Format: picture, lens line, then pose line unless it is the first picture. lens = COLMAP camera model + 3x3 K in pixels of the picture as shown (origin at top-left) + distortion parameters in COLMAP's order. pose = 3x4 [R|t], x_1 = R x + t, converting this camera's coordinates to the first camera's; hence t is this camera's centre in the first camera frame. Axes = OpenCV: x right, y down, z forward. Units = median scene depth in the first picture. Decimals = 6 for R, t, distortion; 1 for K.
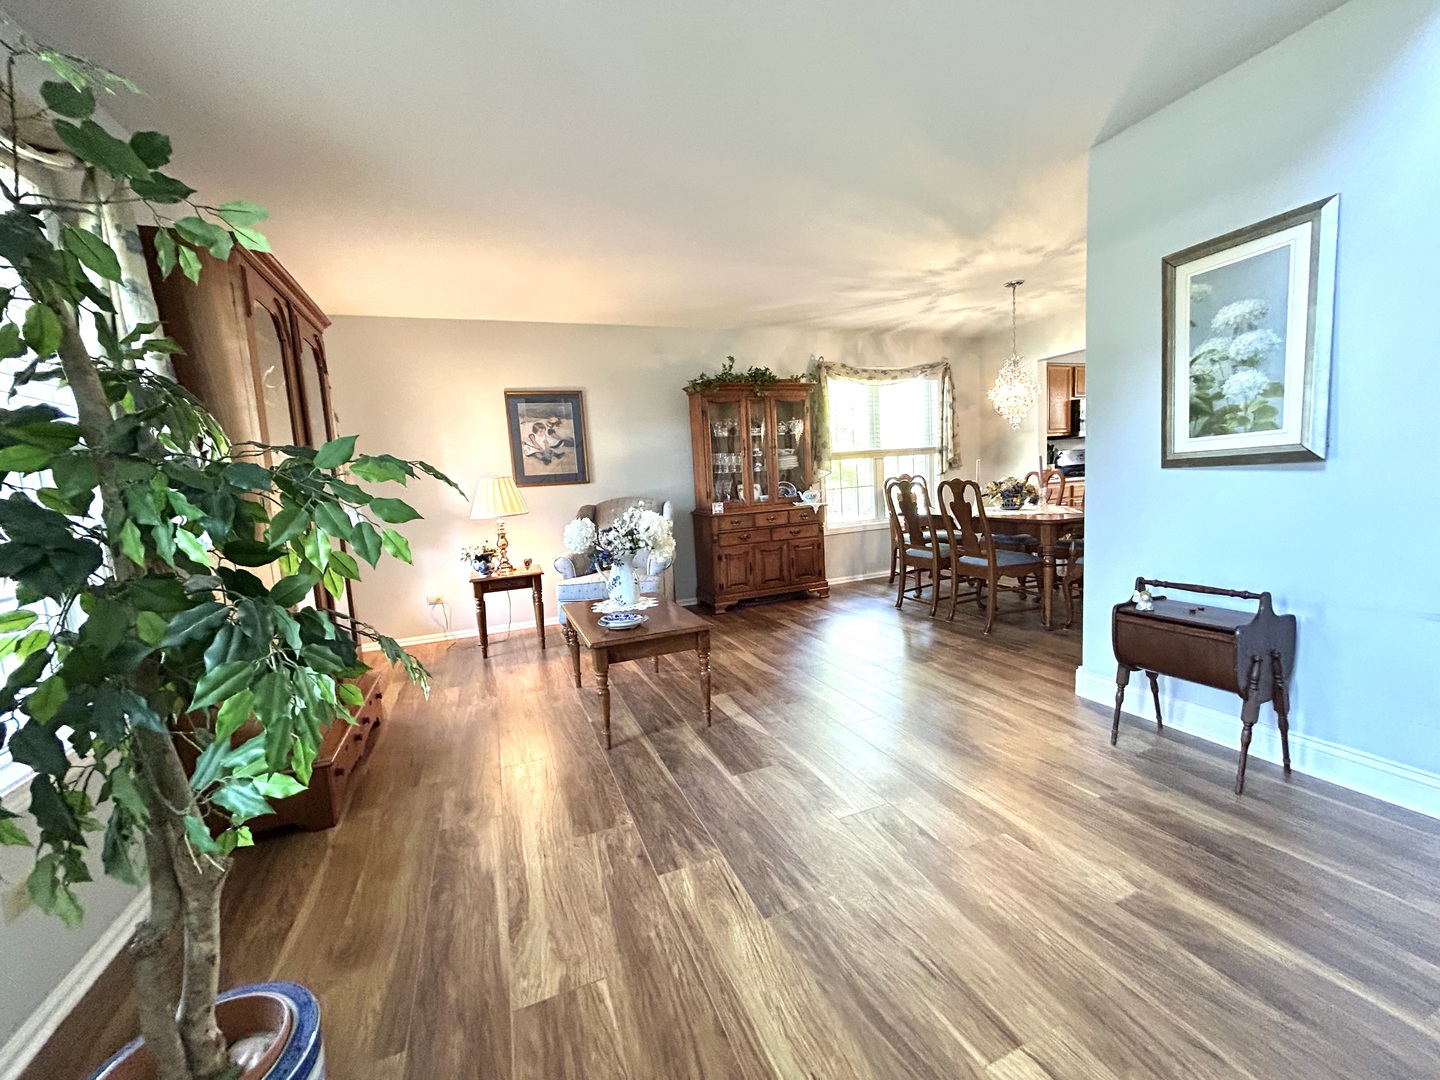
lens RADIAL K [[576.9, 0, 717.7], [0, 576.9, 546.2], [0, 0, 1]] dist [0.000332, -0.000267]
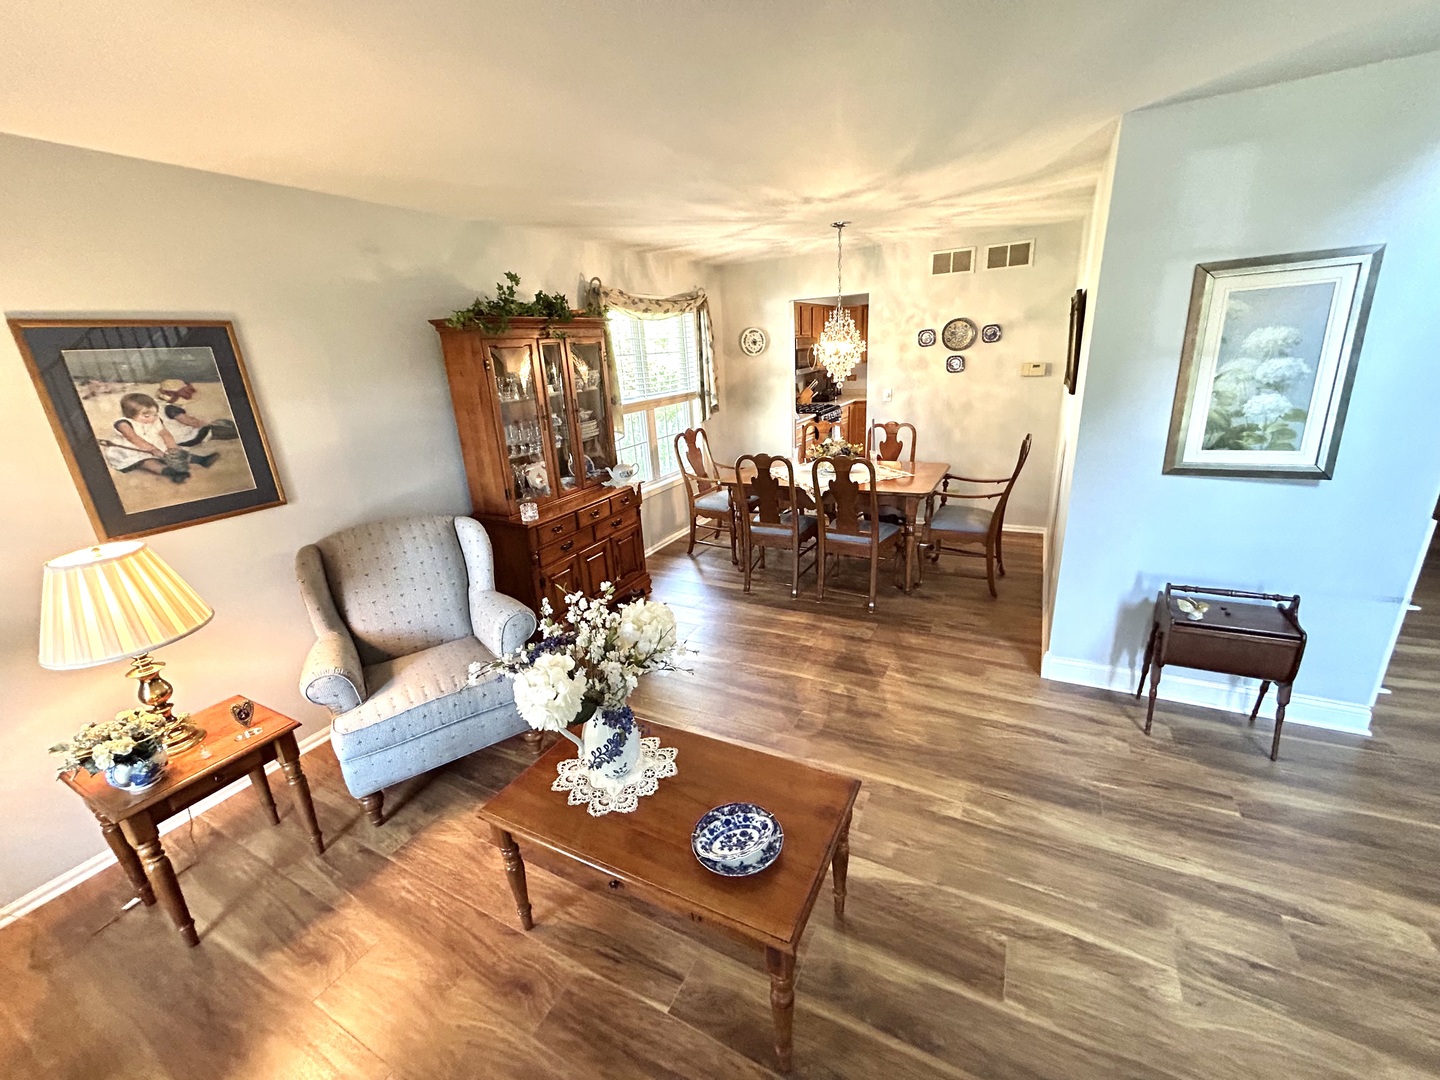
lens RADIAL K [[576.9, 0, 717.7], [0, 576.9, 546.2], [0, 0, 1]] dist [0.000332, -0.000267]
pose [[0.761170, -0.195601, 0.618353, -0.383425], [0.090838, 0.976191, 0.196977, -0.209396], [-0.642159, -0.093763, 0.760815, 0.512555]]
